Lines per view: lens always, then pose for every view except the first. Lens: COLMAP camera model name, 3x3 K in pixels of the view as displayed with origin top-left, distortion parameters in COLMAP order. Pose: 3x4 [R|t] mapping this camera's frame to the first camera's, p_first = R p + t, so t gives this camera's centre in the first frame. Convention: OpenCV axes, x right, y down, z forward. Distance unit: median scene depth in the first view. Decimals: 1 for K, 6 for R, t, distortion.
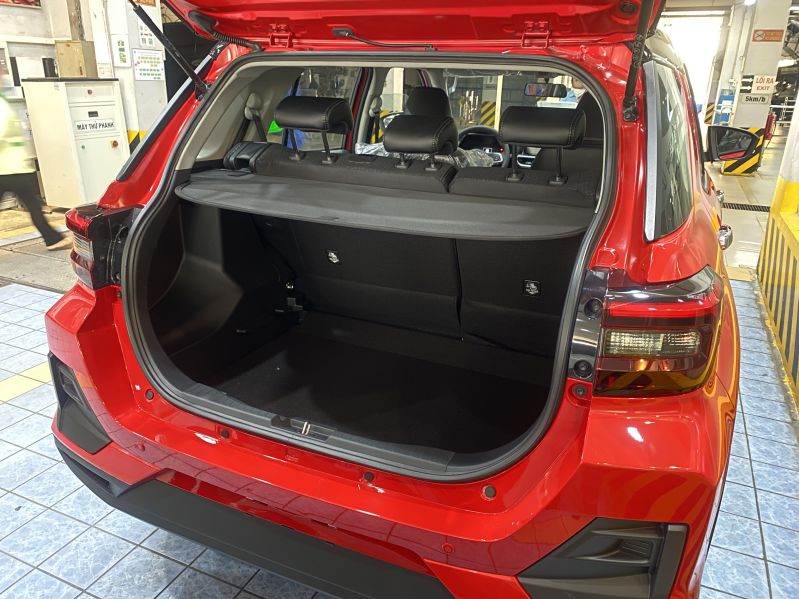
lens RADIAL K [[612.0, 0, 398.3], [0, 612.0, 298.0], [0, 0, 1]] dist [0.006537, -0.007105]
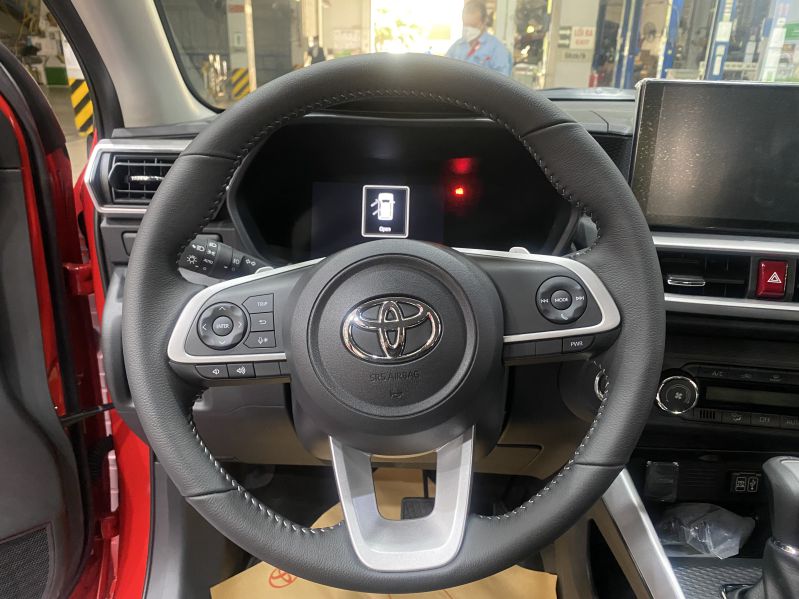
lens RADIAL K [[619.6, 0, 399.5], [0, 619.6, 299.5], [0, 0, 1]] dist [0.006029, -0.008442]
pose [[0.926591, -0.140169, 0.348973, 0.015235], [0.126531, 0.990042, 0.061697, -0.045043], [-0.354146, -0.013012, 0.935100, 0.165443]]
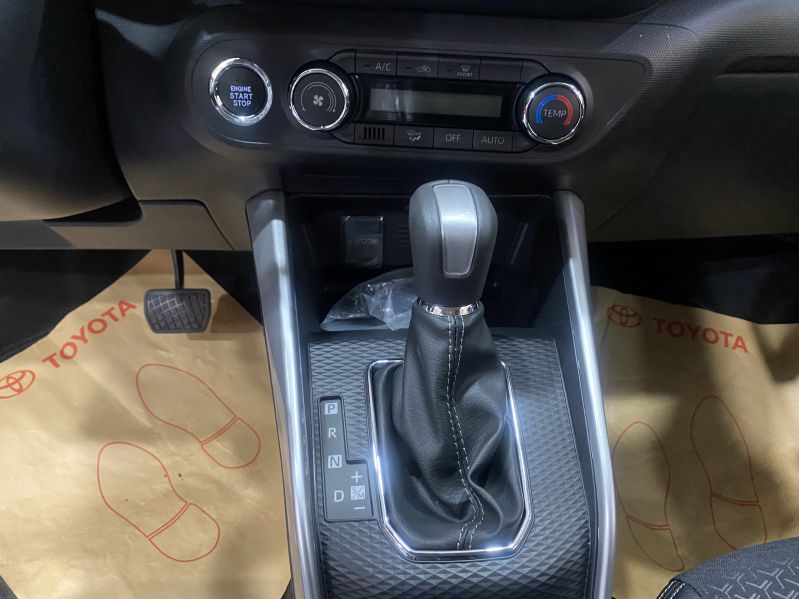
lens RADIAL K [[619.6, 0, 399.5], [0, 619.6, 299.5], [0, 0, 1]] dist [0.006029, -0.008442]
pose [[0.880890, -0.280766, 0.381057, 0.032708], [0.135427, 0.920918, 0.365473, -0.036914], [-0.453534, -0.270336, 0.849250, 0.169589]]
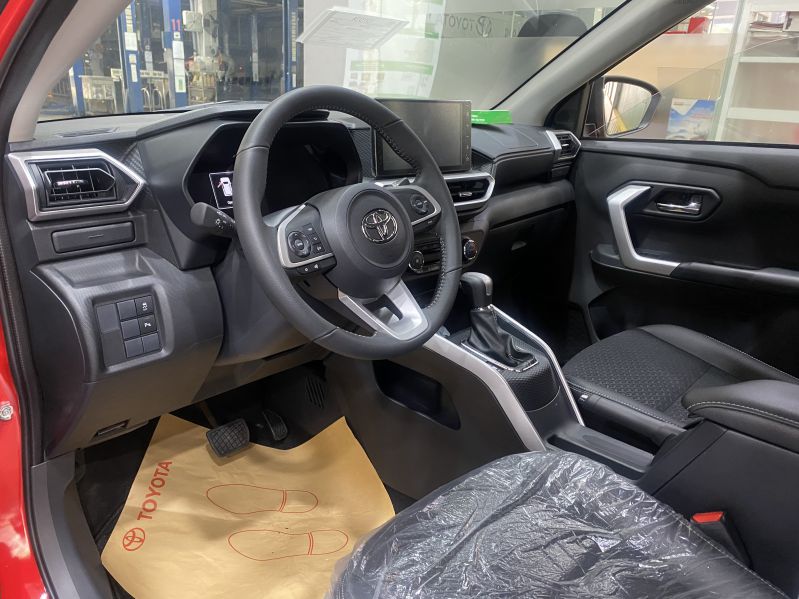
lens RADIAL K [[612.0, 0, 398.3], [0, 612.0, 298.0], [0, 0, 1]] dist [0.006537, -0.007105]
pose [[0.317945, -0.320957, 0.892131, -0.019683], [0.282508, 0.930286, 0.234001, -0.047888], [-0.905042, 0.177635, 0.386452, 0.169324]]
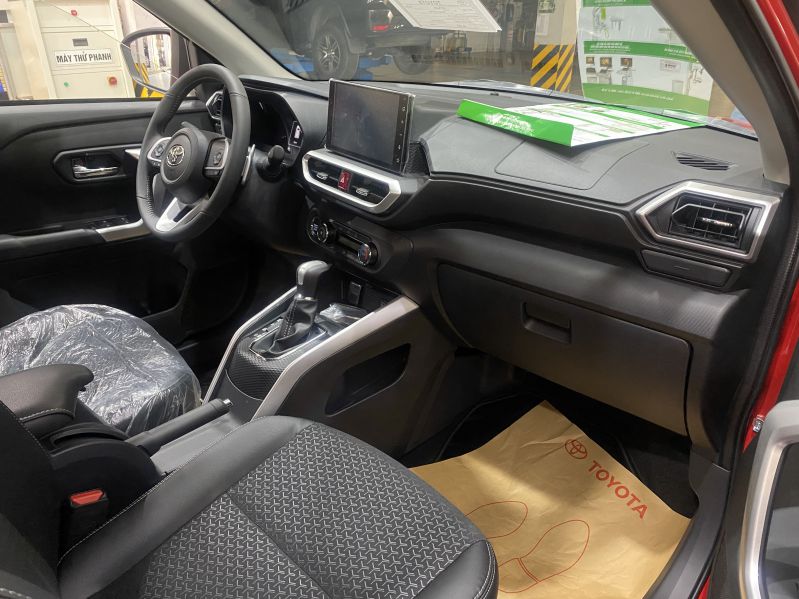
lens RADIAL K [[600.2, 0, 399.5], [0, 600.2, 311.6], [0, 0, 1]] dist [0.008159, -0.001869]
pose [[0.932329, 0.157351, -0.325581, 0.073578], [-0.117248, 0.983263, 0.139454, -0.037486], [0.342074, -0.091844, 0.935174, 0.128801]]
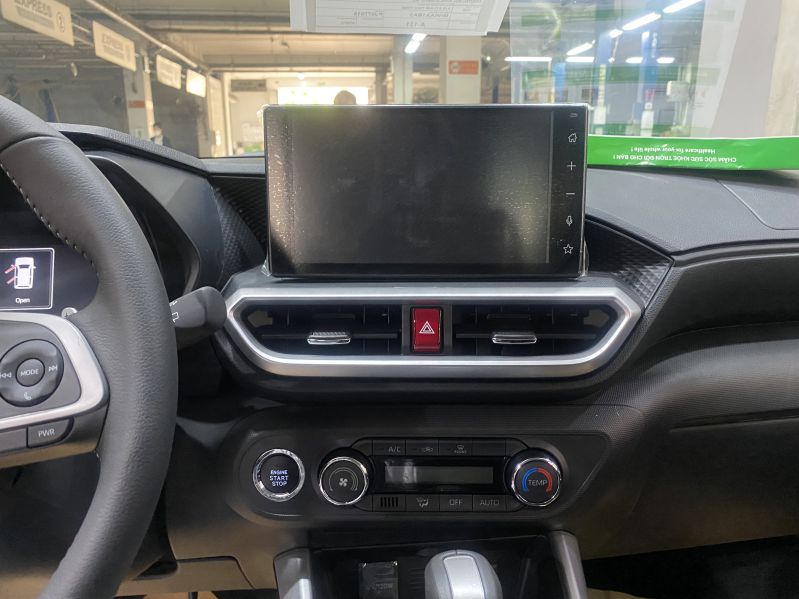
lens RADIAL K [[619.0, 0, 395.6], [0, 619.0, 304.8], [0, 0, 1]] dist [0.003169, -0.004282]
pose [[0.870555, -0.147464, 0.469455, 0.030999], [0.188889, 0.981096, -0.042094, -0.041839], [-0.454373, 0.125320, 0.881953, 0.165726]]
